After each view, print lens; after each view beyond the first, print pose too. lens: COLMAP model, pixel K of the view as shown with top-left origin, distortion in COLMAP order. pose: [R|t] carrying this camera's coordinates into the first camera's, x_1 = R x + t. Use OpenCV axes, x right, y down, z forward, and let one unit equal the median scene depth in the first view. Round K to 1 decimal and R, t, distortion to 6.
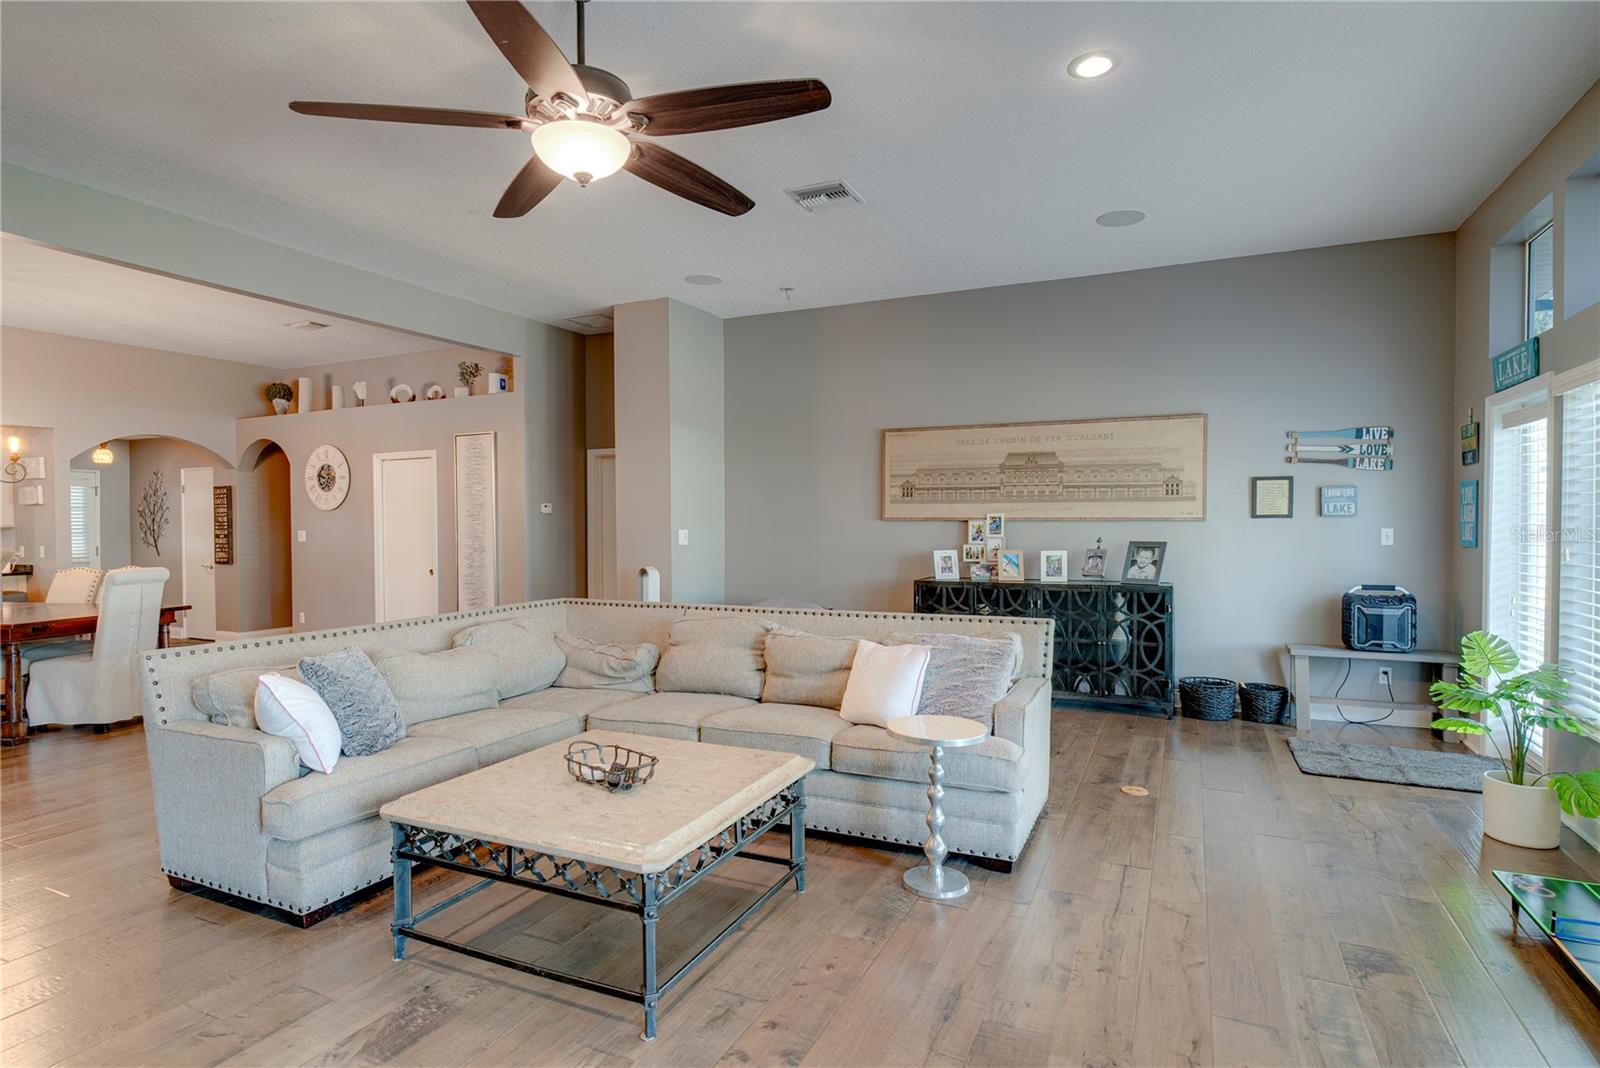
lens RADIAL K [[824.3, 0, 800.0], [0, 824.3, 534.0], [0, 0, 1]] dist [-0.004828, -0.000826]
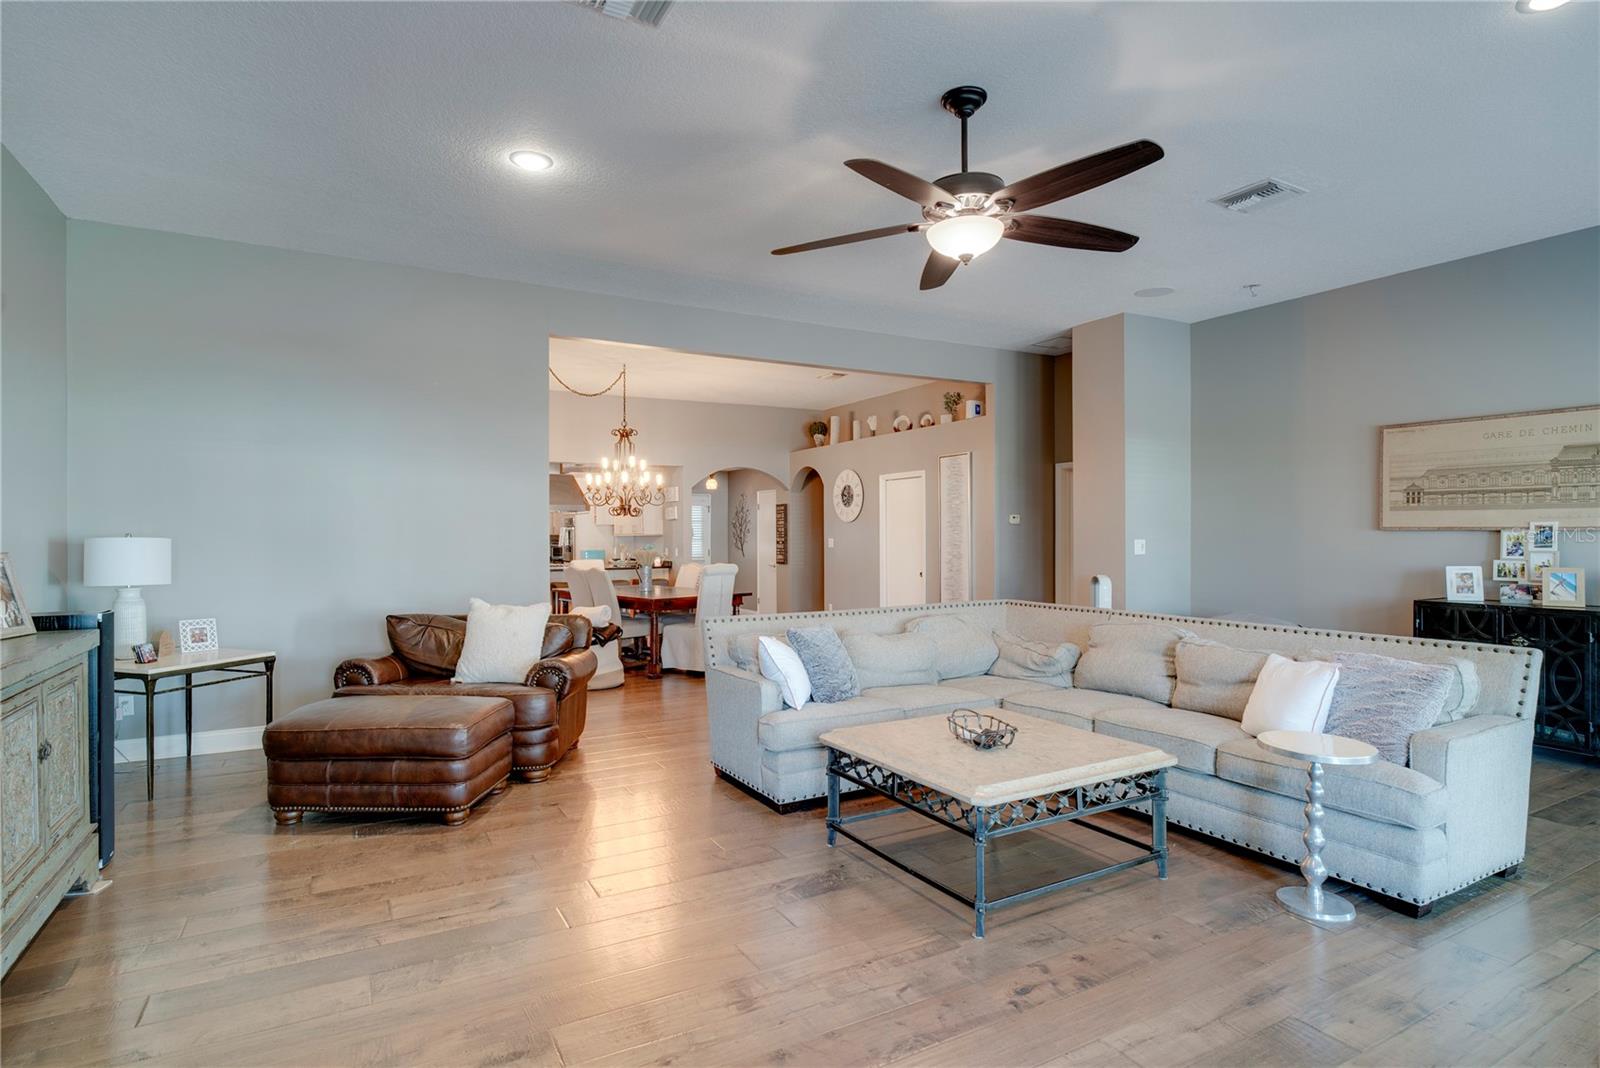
lens RADIAL K [[833.9, 0, 800.0], [0, 833.9, 534.0], [0, 0, 1]] dist [0.001457, 0.000280]
pose [[0.814228, 0.002179, -0.580541, 0.177556], [-0.008734, 0.999926, -0.008497, 0.000426], [0.580479, 0.011988, 0.814187, -0.115968]]
